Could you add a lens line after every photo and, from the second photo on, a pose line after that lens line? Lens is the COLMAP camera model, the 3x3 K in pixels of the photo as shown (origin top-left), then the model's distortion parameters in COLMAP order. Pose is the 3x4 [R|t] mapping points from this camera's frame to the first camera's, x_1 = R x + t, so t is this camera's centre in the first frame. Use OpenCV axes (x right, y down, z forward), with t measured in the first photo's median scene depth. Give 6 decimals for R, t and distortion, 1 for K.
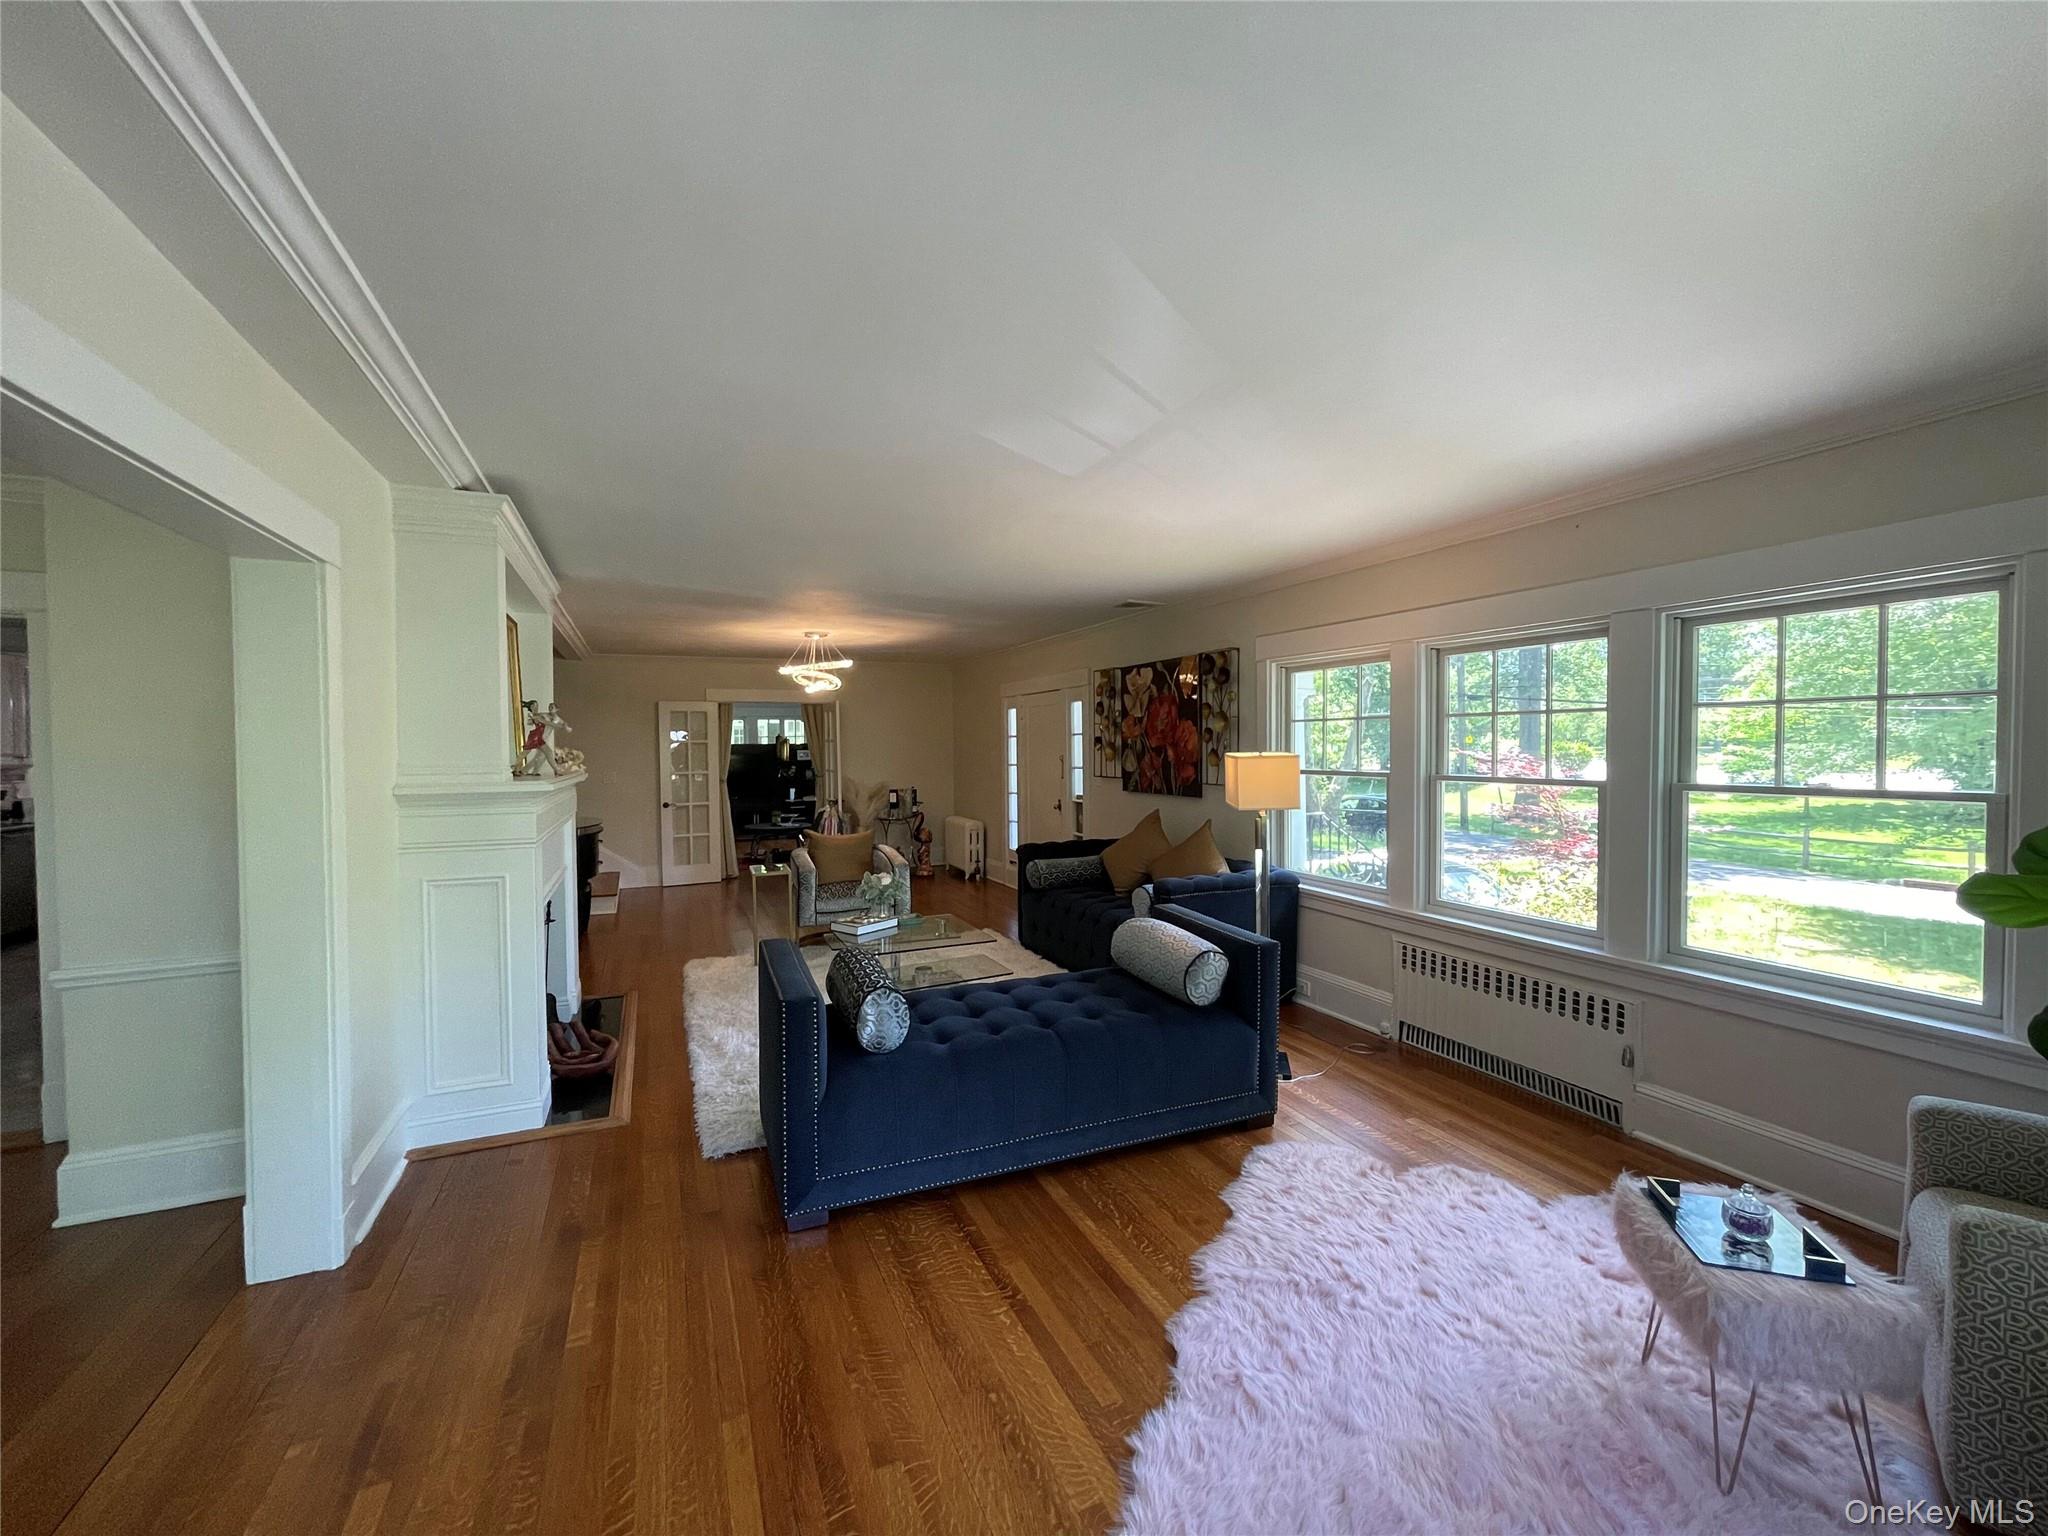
lens RADIAL K [[827.4, 0, 1017.1], [0, 827.4, 762.2], [0, 0, 1]] dist [-0.001654, 0.000108]
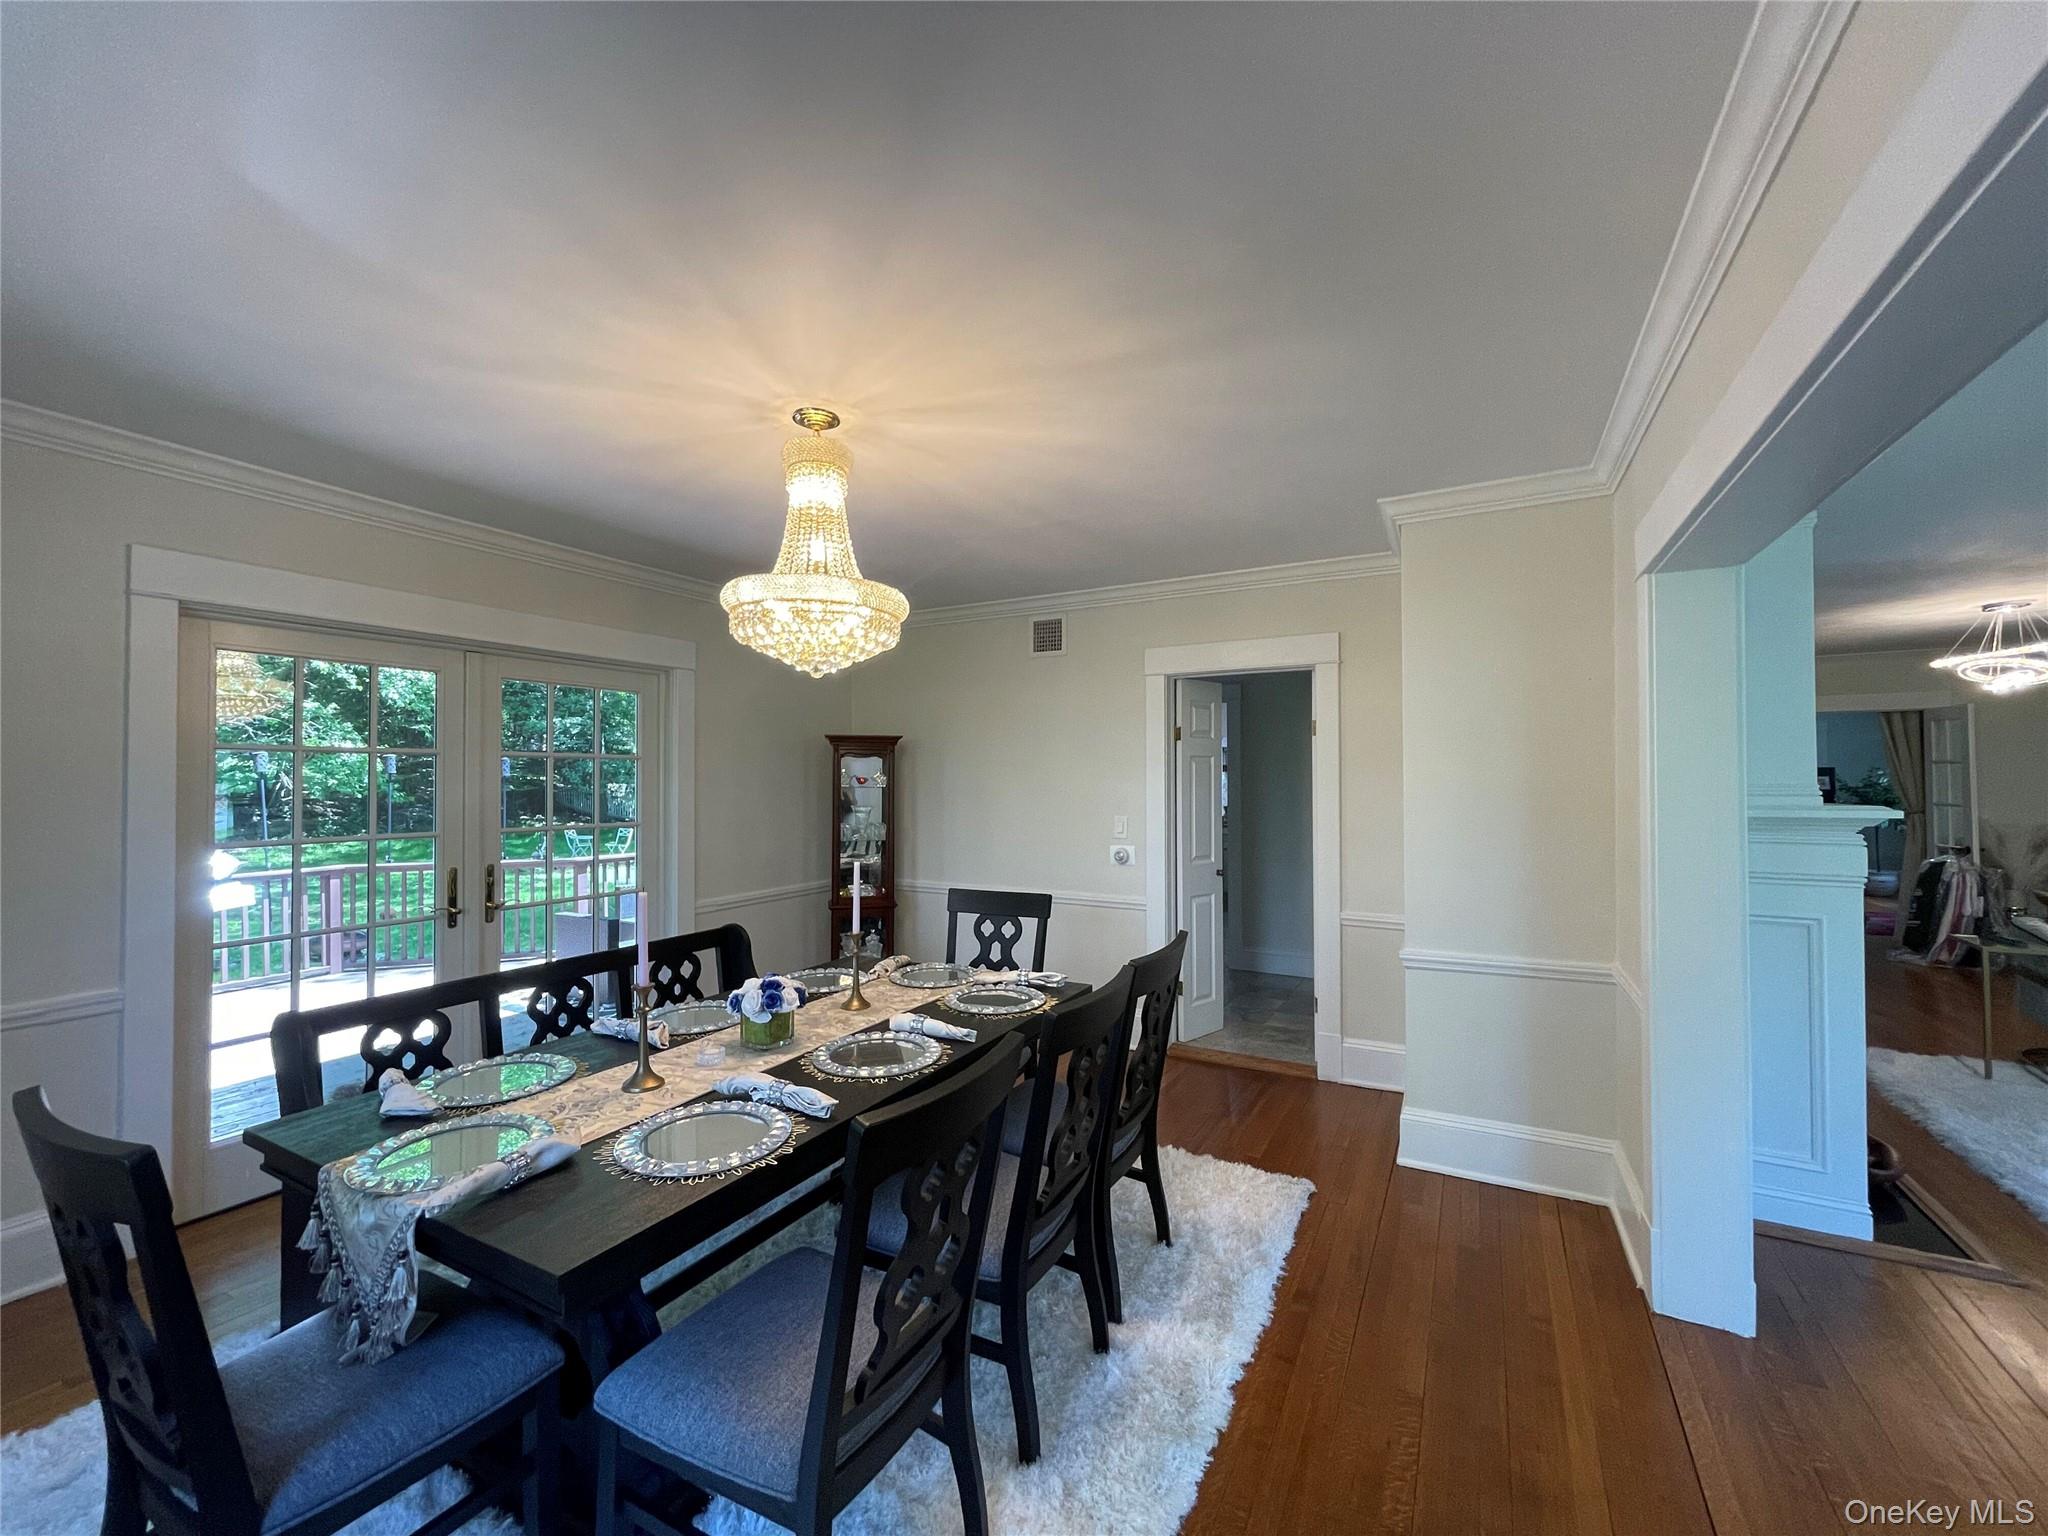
lens RADIAL K [[827.4, 0, 1019.7], [0, 827.4, 772.8], [0, 0, 1]] dist [-0.001654, 0.000108]
pose [[0.603612, -0.002659, -0.797274, -0.397886], [-0.014532, 0.999792, -0.014337, 0.012482], [0.797146, 0.020240, 0.603448, -0.135771]]
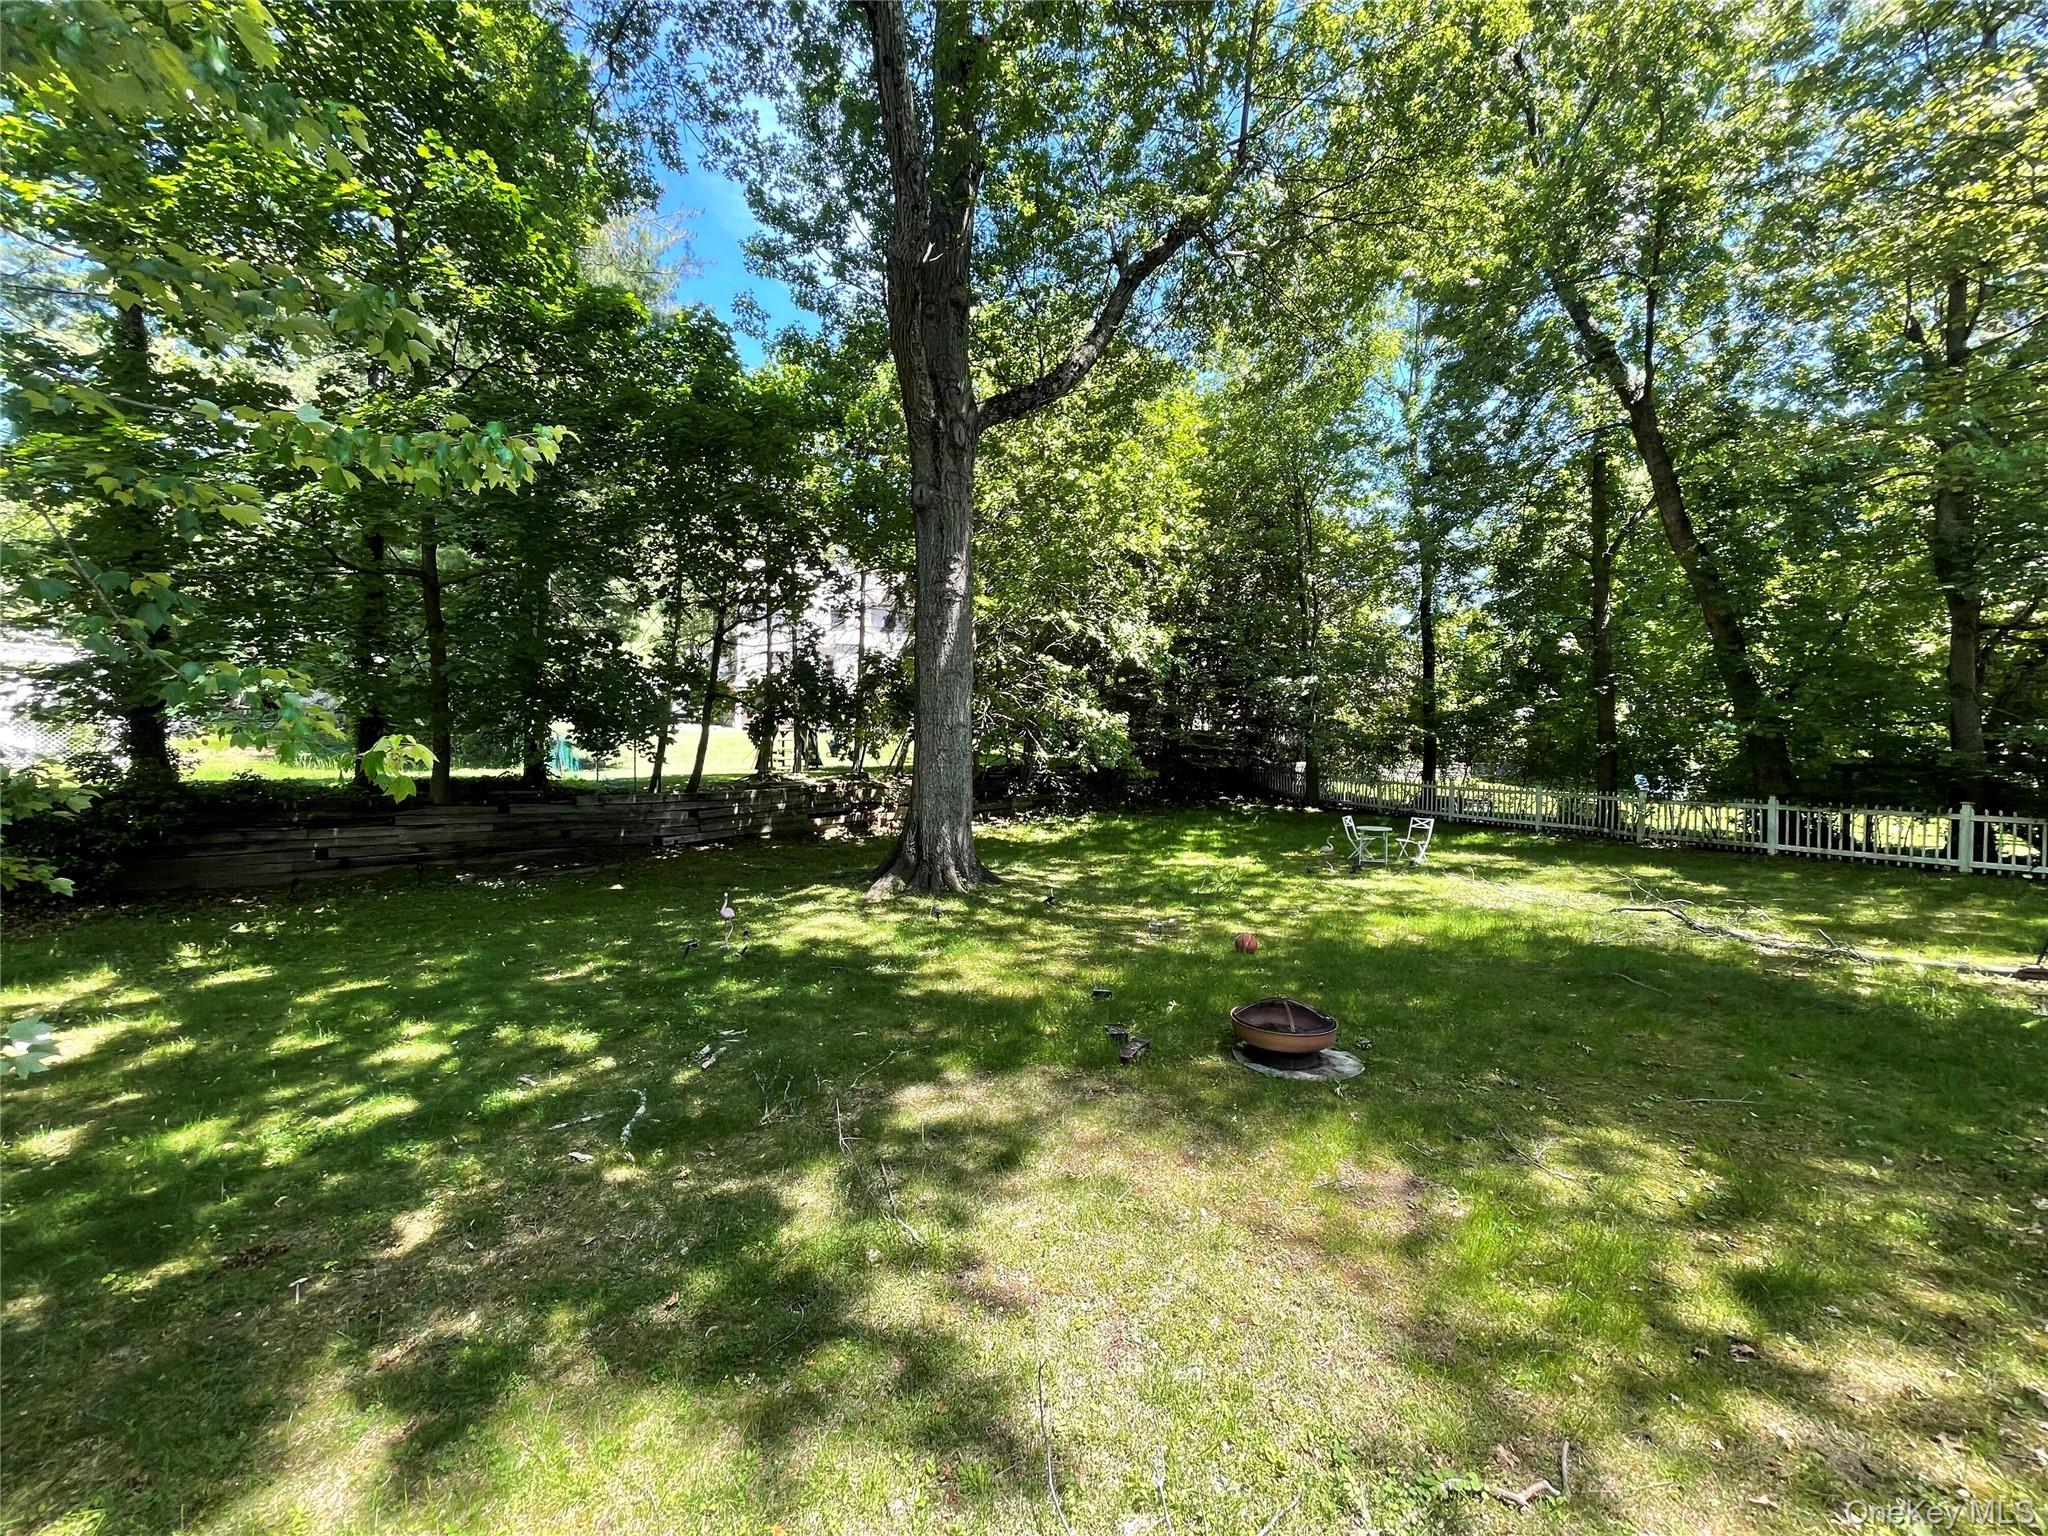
lens RADIAL K [[827.4, 0, 1021.8], [0, 827.4, 764.8], [0, 0, 1]] dist [-0.001654, 0.000108]
pose [[-0.032444, 0.005822, -0.999457, -2.686449], [-0.015189, 0.999865, 0.006317, 0.109586], [0.999358, 0.015386, -0.032351, -0.698481]]
